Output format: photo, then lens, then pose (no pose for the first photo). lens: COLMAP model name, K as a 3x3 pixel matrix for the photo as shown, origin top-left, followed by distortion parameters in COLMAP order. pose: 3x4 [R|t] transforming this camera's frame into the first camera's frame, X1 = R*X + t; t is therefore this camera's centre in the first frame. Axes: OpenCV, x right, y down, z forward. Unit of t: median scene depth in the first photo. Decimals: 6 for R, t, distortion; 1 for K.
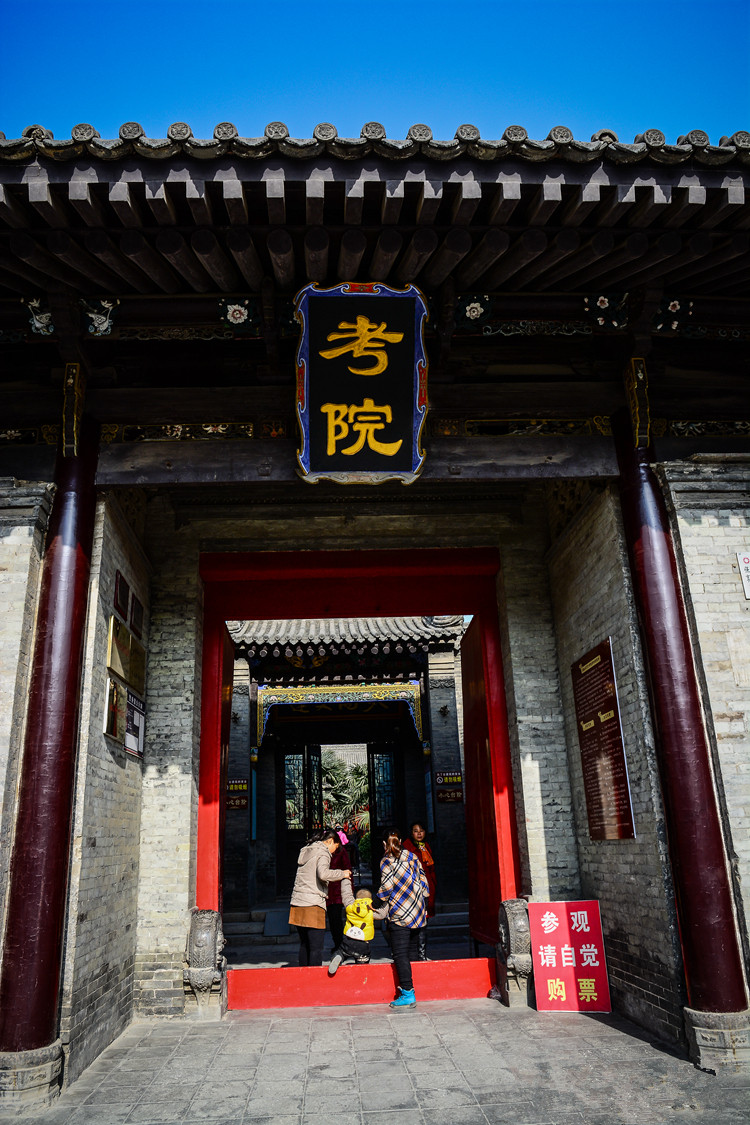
lens RADIAL K [[756.8, 0, 372.2], [0, 756.8, 561.0], [0, 0, 1]] dist [-0.084422, 0.008845]
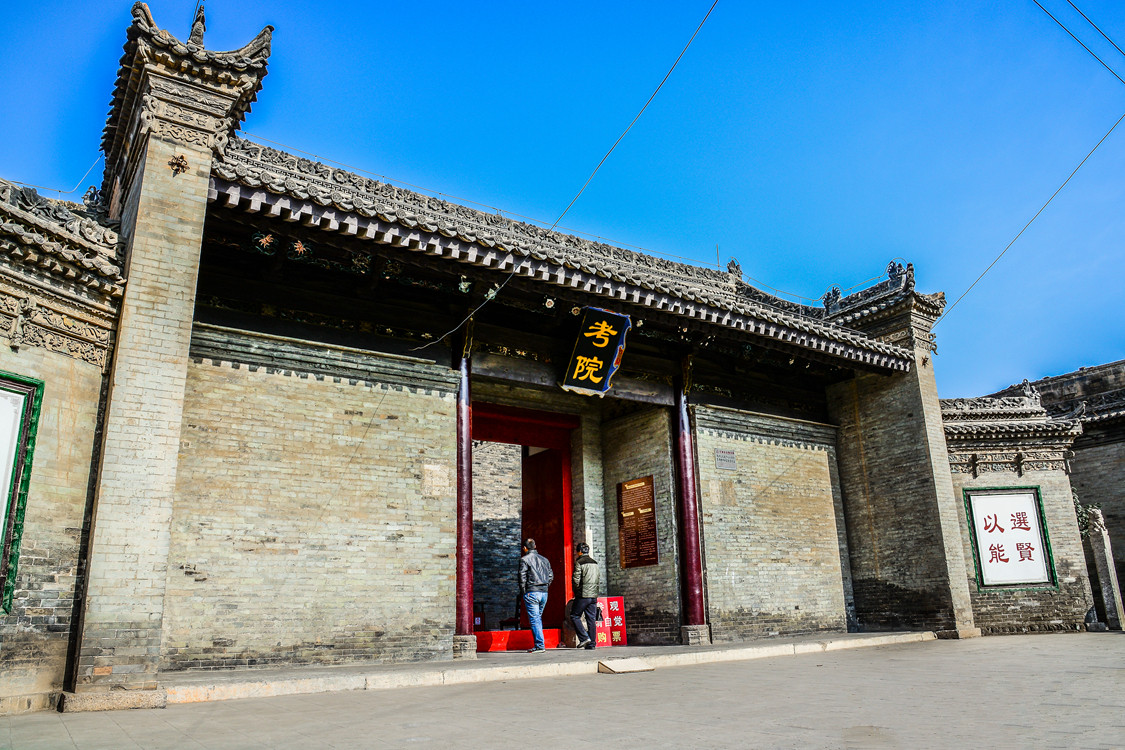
lens RADIAL K [[756.8, 0, 563.9], [0, 756.8, 377.8], [0, 0, 1]] dist [-0.084422, 0.008845]
pose [[0.855466, 0.169345, 0.489388, -1.118000], [-0.184542, 0.982670, -0.017453, -0.099080], [-0.483862, -0.075382, 0.871892, -0.841437]]
